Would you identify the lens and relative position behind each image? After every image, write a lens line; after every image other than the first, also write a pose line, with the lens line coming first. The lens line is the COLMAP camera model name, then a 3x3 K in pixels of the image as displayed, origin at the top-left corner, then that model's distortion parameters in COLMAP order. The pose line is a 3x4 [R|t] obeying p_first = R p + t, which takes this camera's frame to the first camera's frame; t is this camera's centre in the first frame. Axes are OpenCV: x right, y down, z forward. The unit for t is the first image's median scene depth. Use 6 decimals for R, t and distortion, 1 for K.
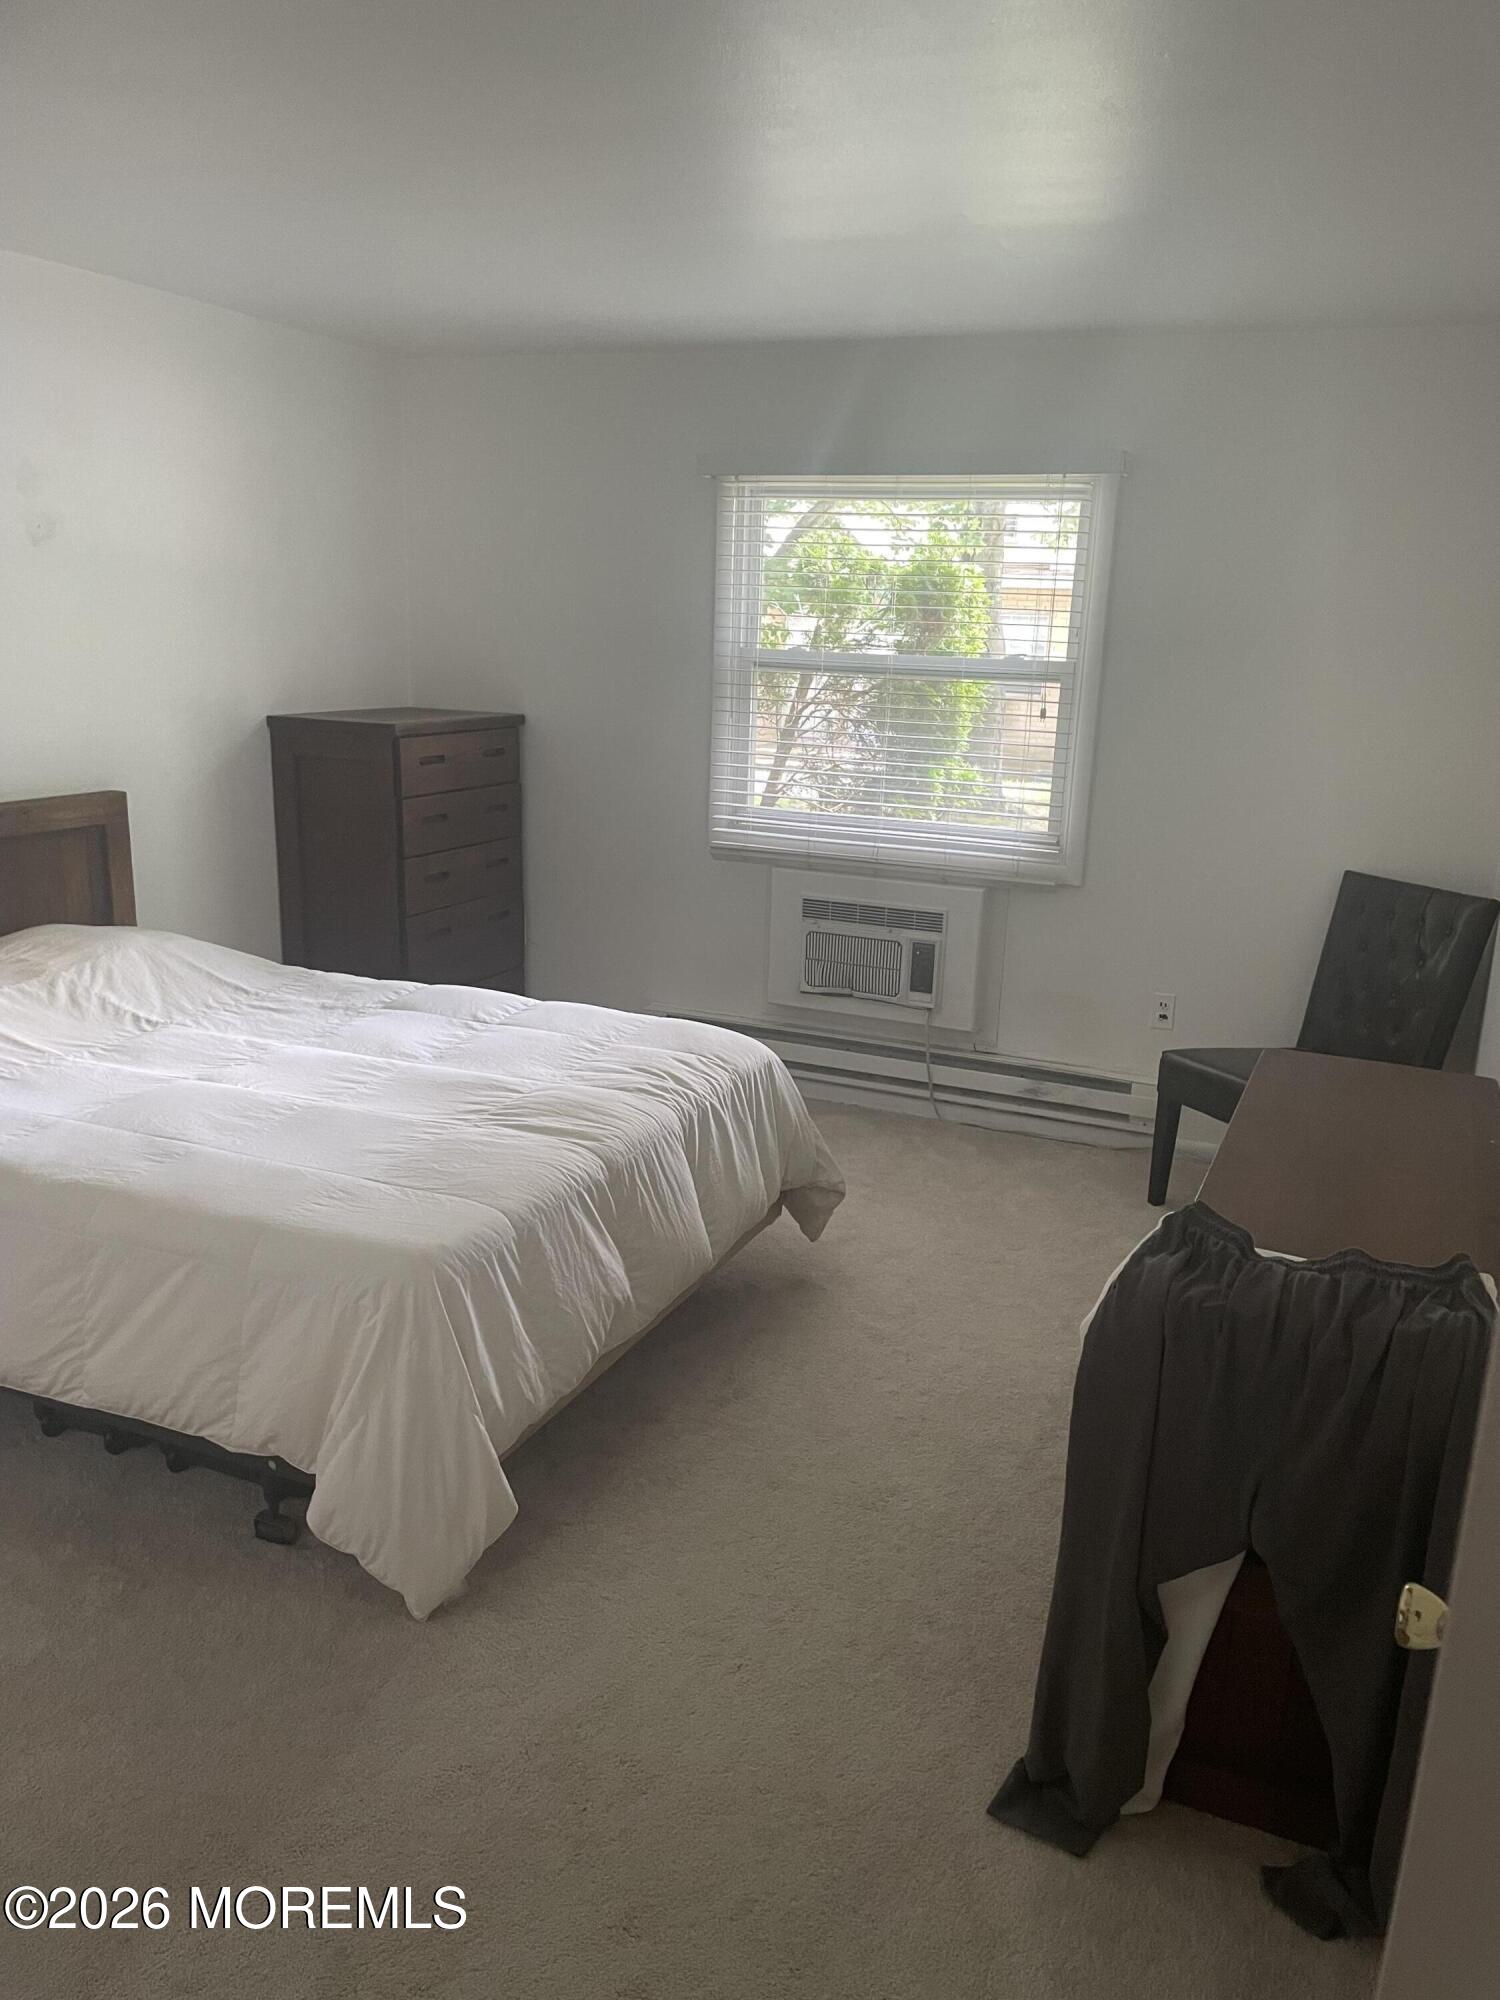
lens RADIAL K [[1510.7, 0, 774.7], [0, 1510.7, 1006.1], [0, 0, 1]] dist [0.123508, -0.162912]
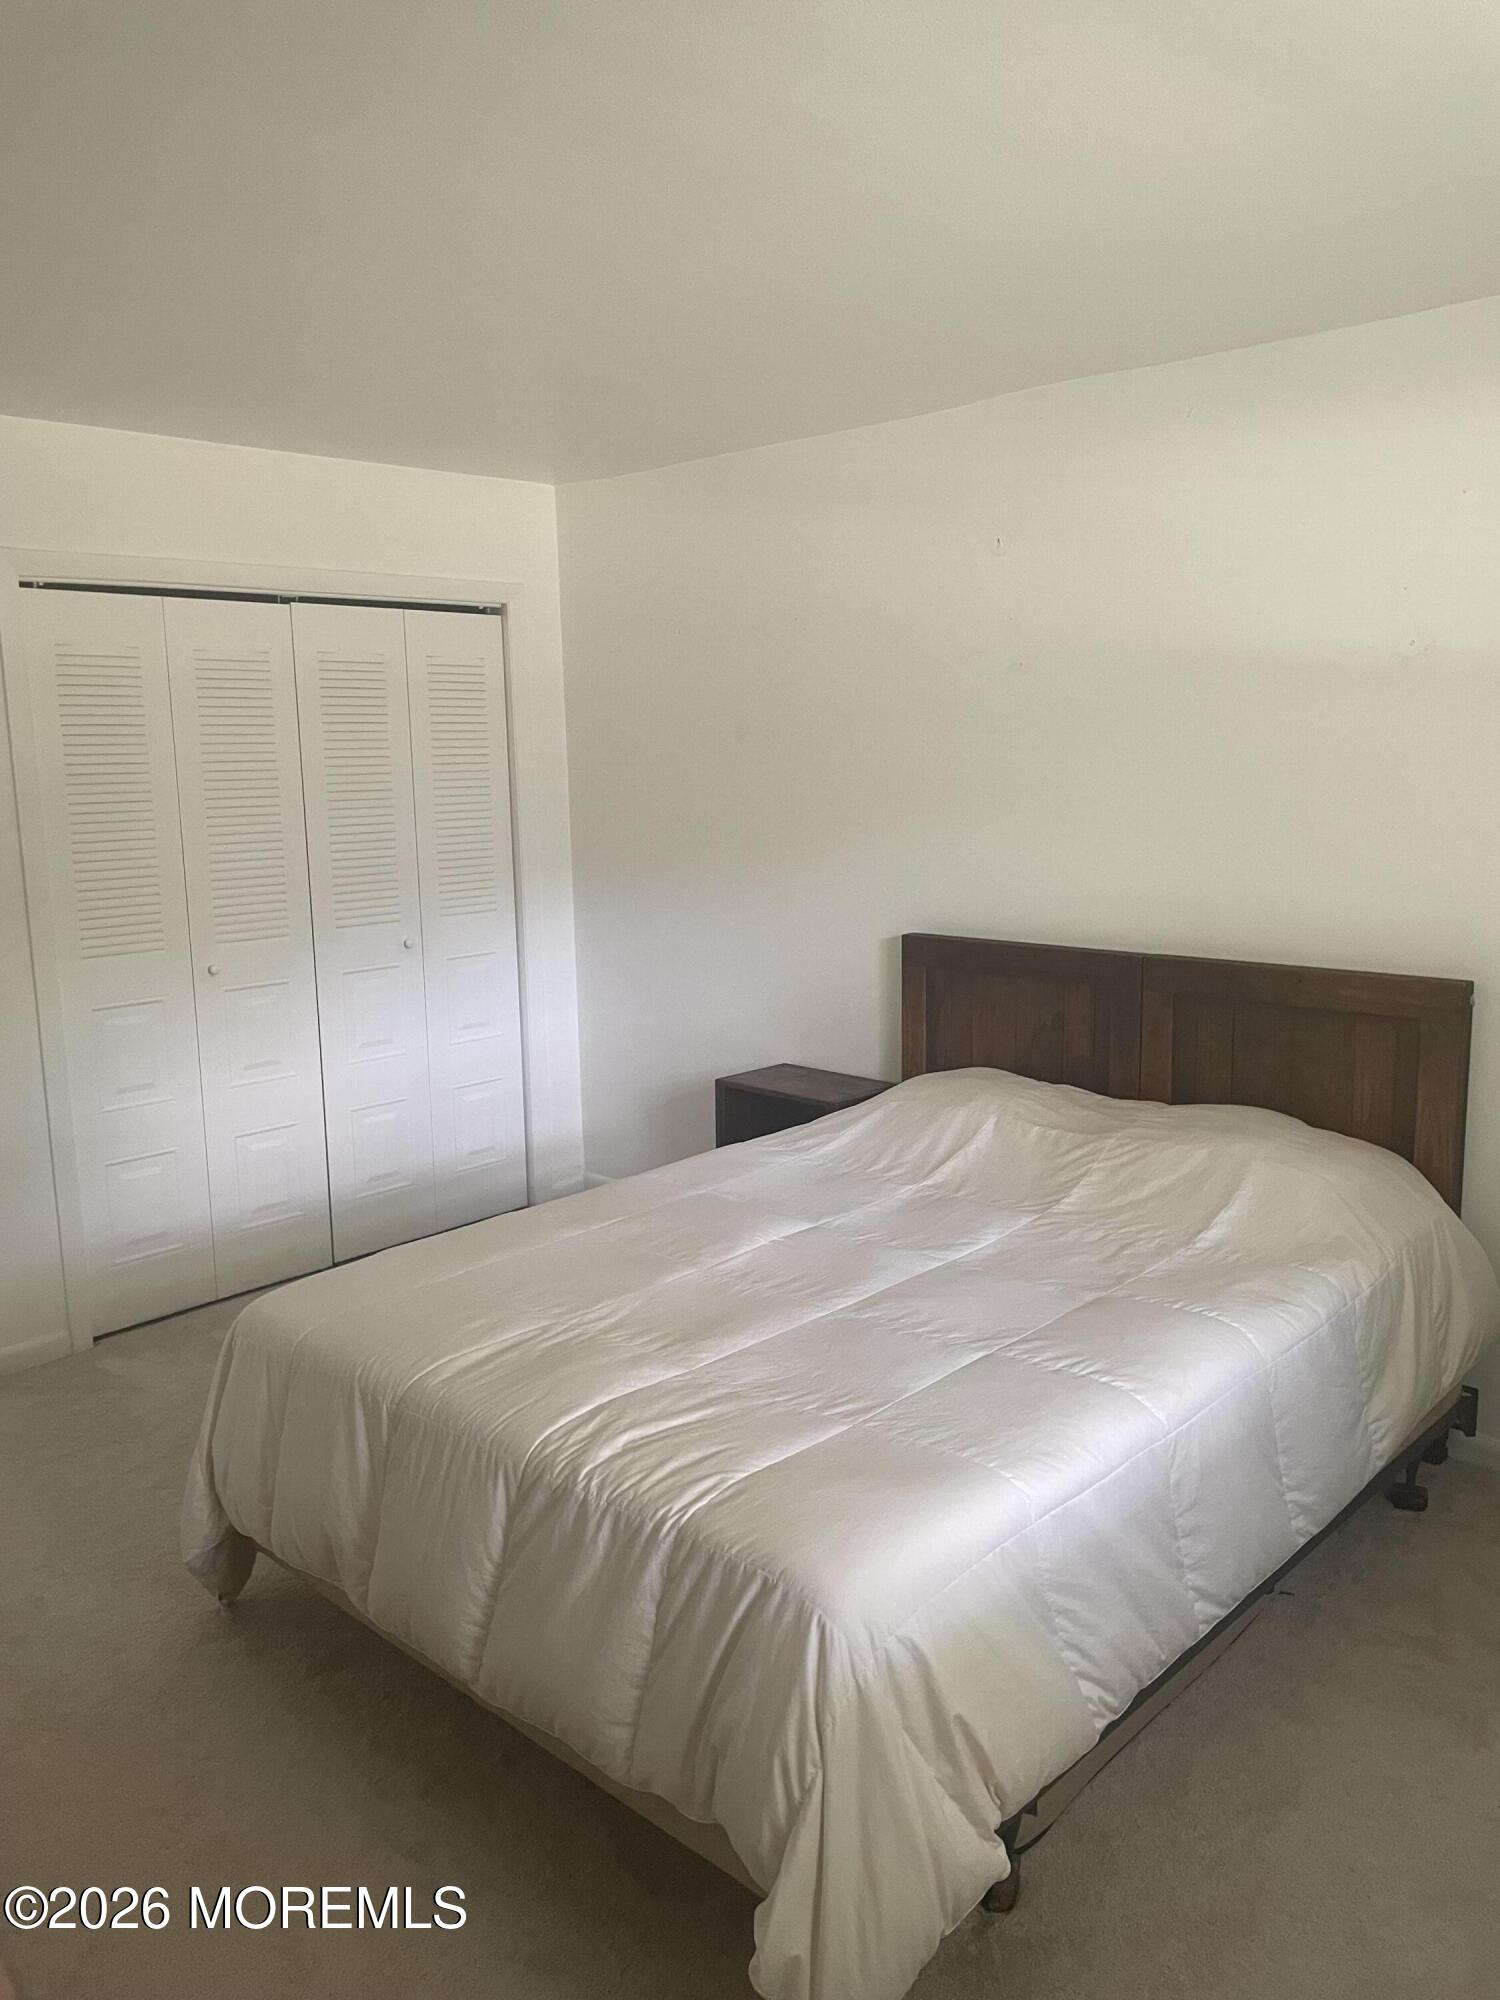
lens RADIAL K [[1510.5, 0, 758.7], [0, 1510.5, 1001.1], [0, 0, 1]] dist [0.120536, -0.174086]
pose [[-0.352150, 0.132678, -0.926492, 0.459273], [-0.232352, 0.946519, 0.223861, -0.268783], [0.906644, 0.294105, -0.302489, 1.136212]]
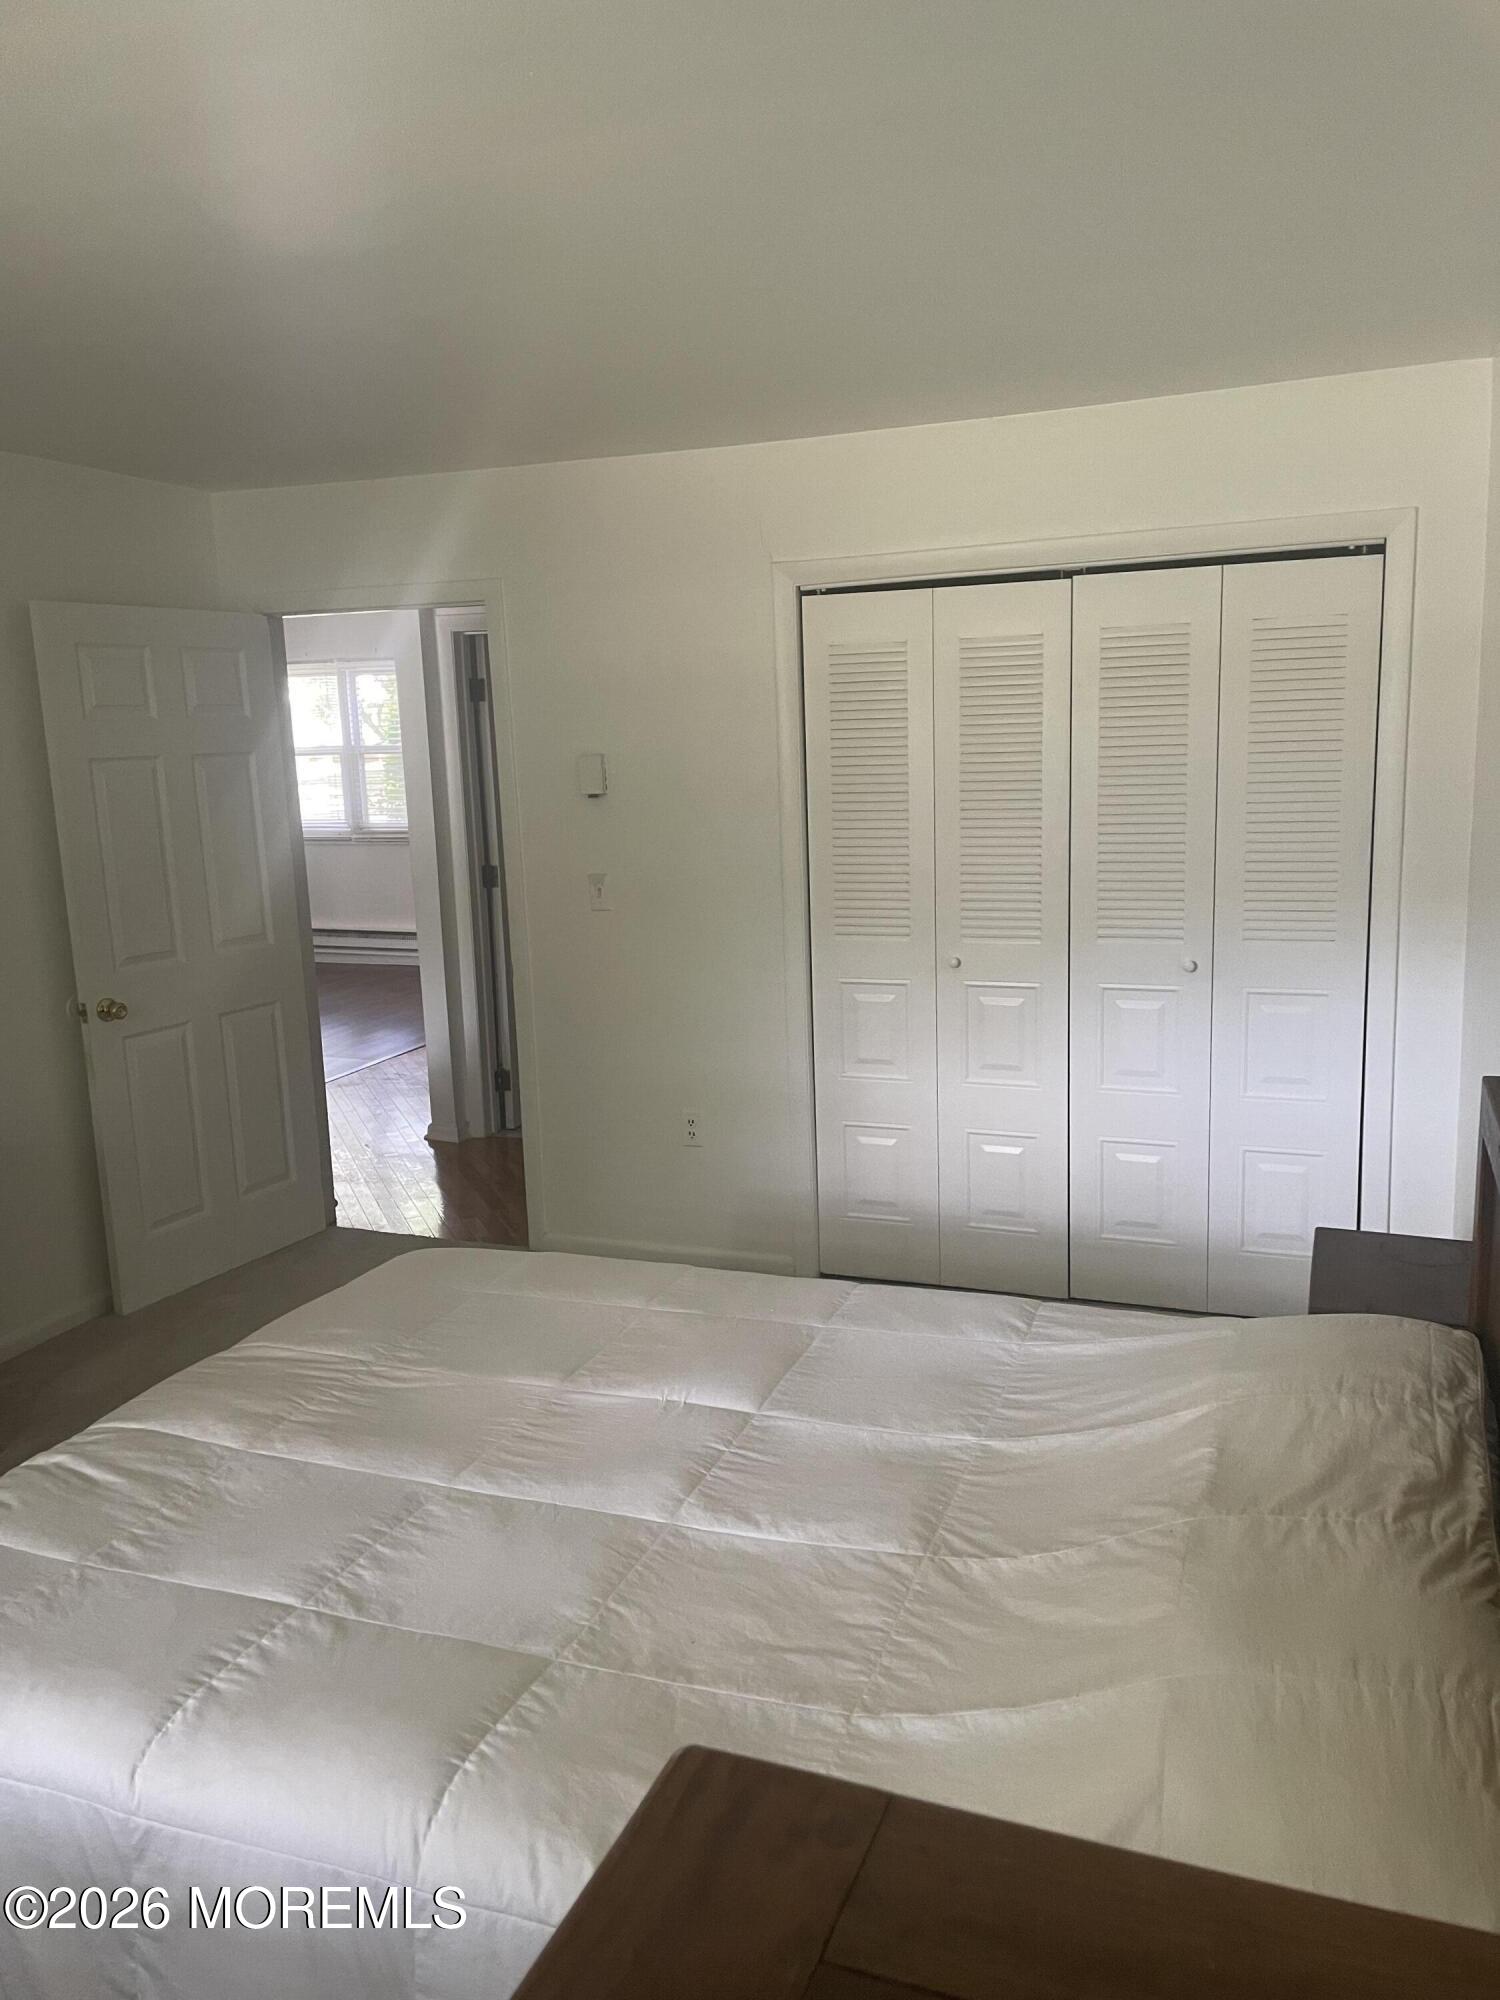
lens RADIAL K [[1508.6, 0, 779.7], [0, 1508.6, 998.1], [0, 0, 1]] dist [0.098939, -0.126412]
pose [[-0.999096, 0.004236, -0.042294, -0.339209], [-0.013994, 0.906770, 0.421394, -0.397038], [0.040136, 0.421605, -0.905891, 1.461027]]
